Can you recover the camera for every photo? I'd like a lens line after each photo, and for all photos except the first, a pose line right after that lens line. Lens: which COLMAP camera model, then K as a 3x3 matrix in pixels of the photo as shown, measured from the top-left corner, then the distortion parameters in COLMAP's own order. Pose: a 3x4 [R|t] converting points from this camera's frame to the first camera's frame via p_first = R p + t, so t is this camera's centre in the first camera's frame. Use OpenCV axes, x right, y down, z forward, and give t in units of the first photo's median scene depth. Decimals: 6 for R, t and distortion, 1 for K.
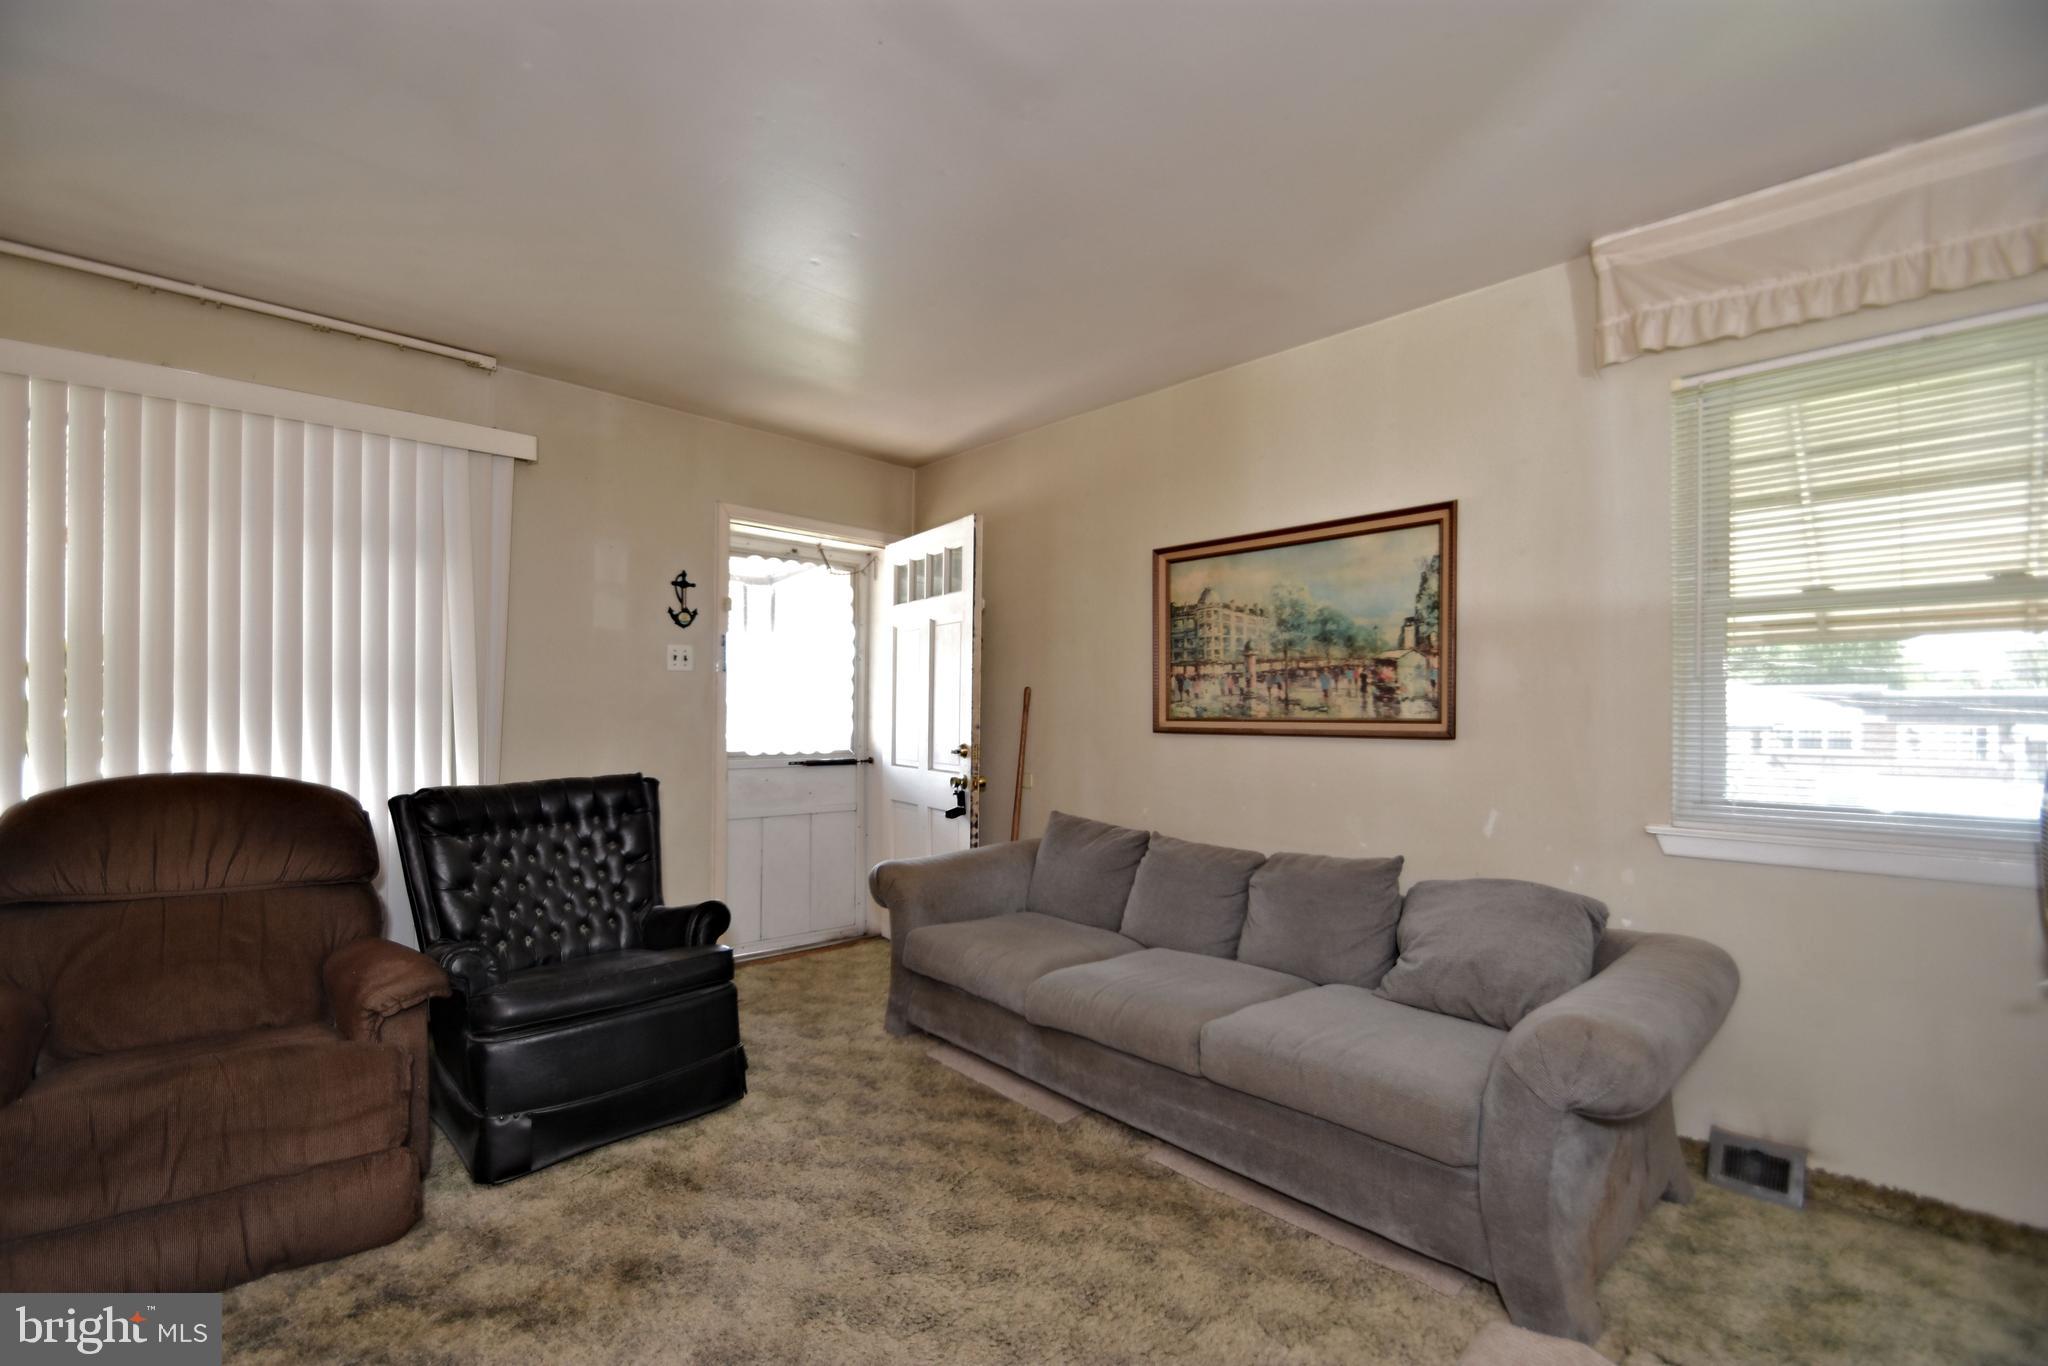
lens RADIAL K [[887.8, 0, 1008.8], [0, 887.8, 728.3], [0, 0, 1]] dist [0.024368, -0.022399]
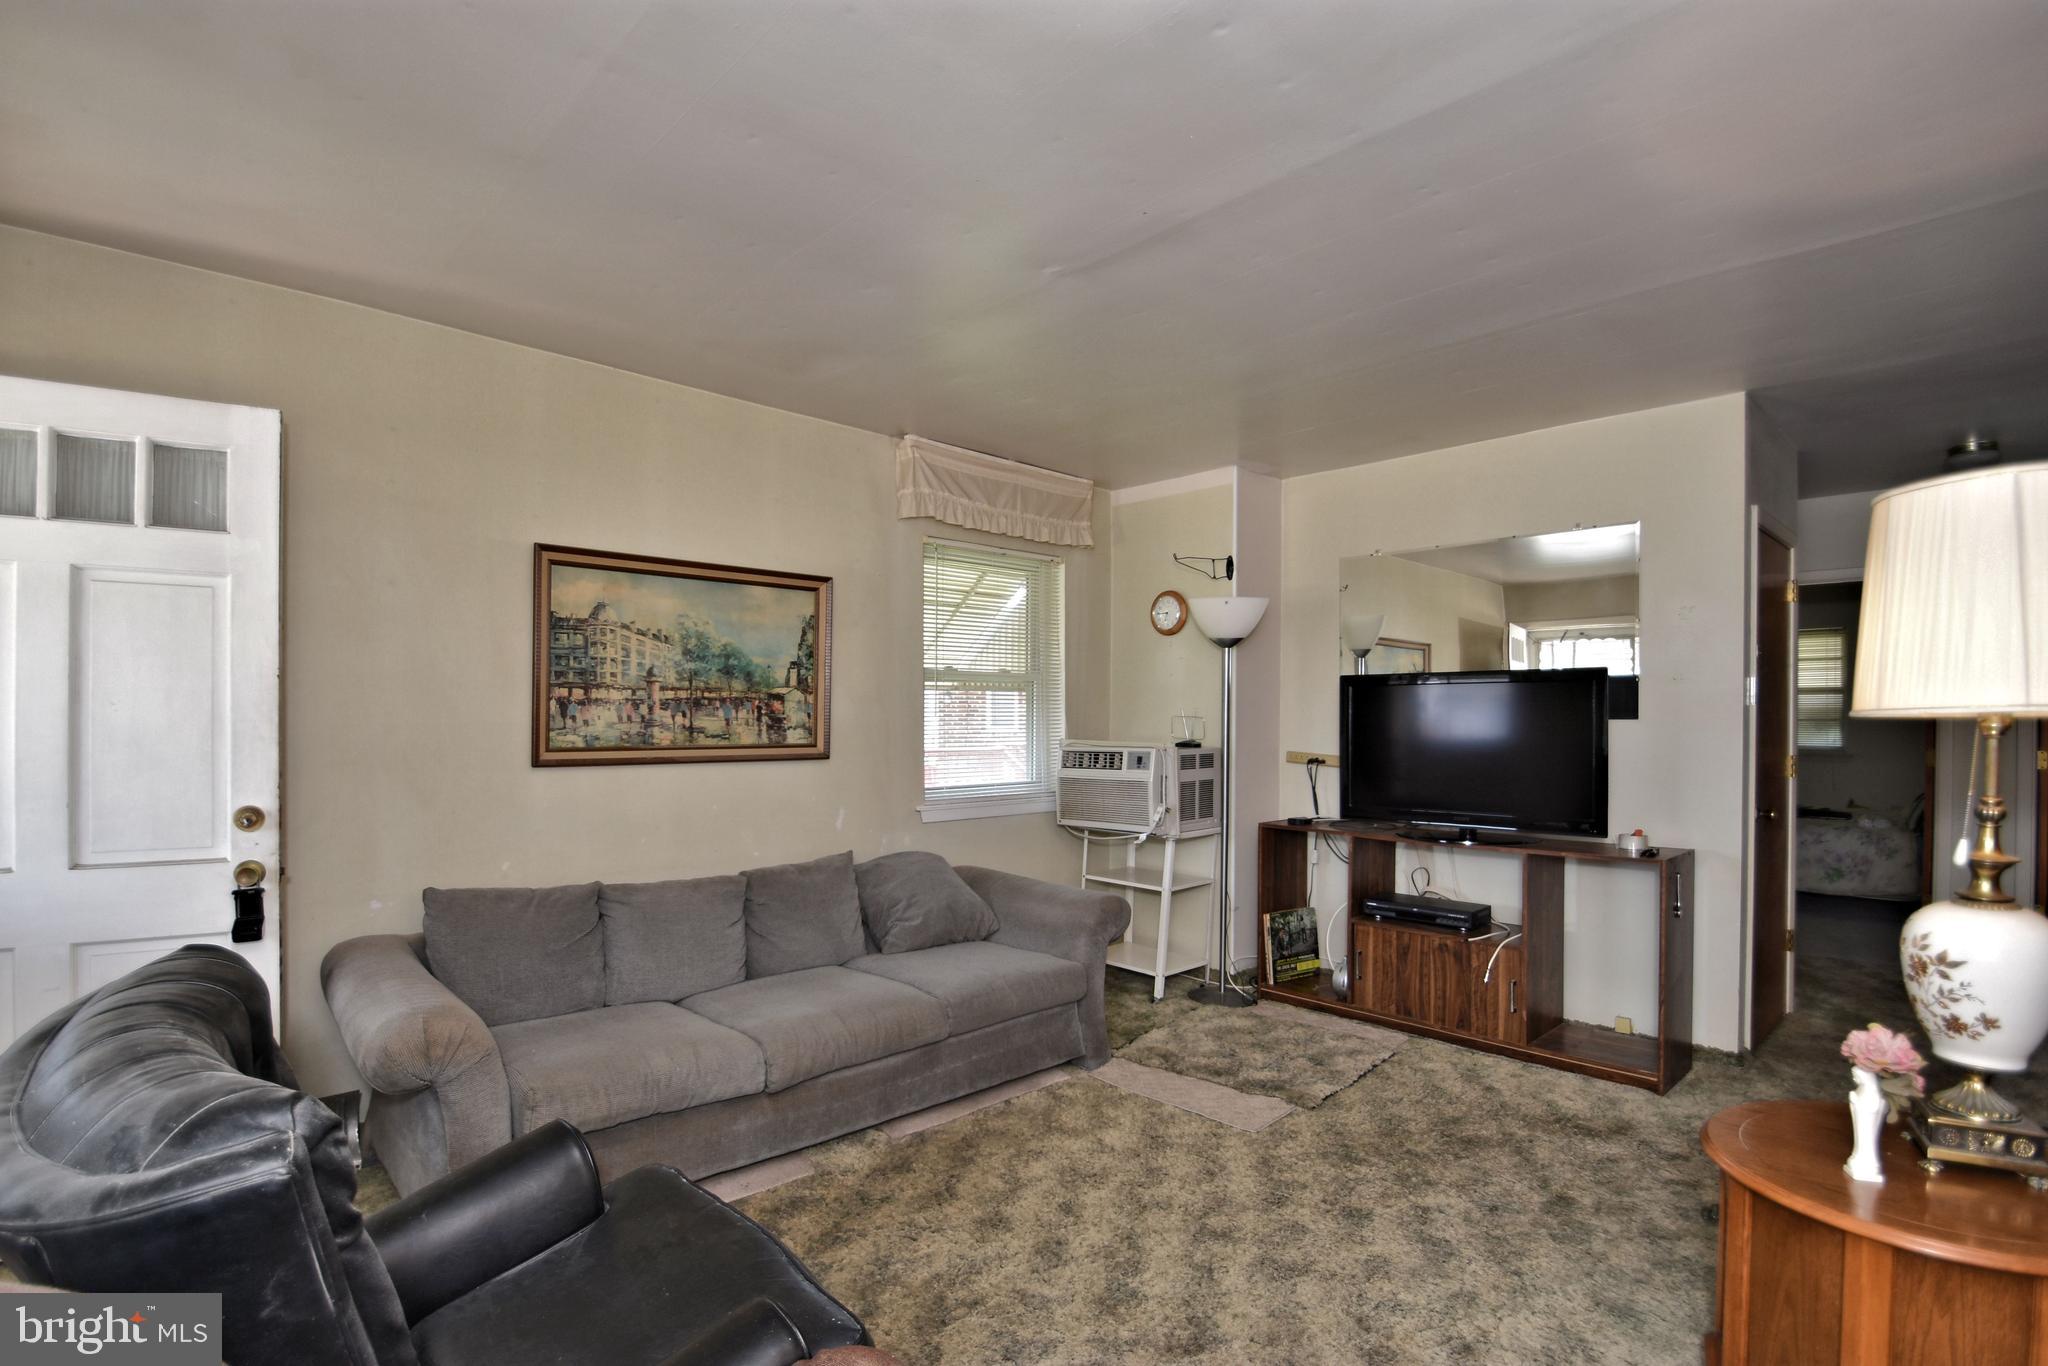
lens RADIAL K [[978.7, 0, 962.8], [0, 978.7, 729.6], [0, 0, 1]] dist [-0.014021, 0.000012]
pose [[0.039562, -0.016621, 0.999079, -0.808115], [0.011733, 0.999800, 0.016169, -0.044673], [-0.999148, 0.011082, 0.039749, 0.645226]]
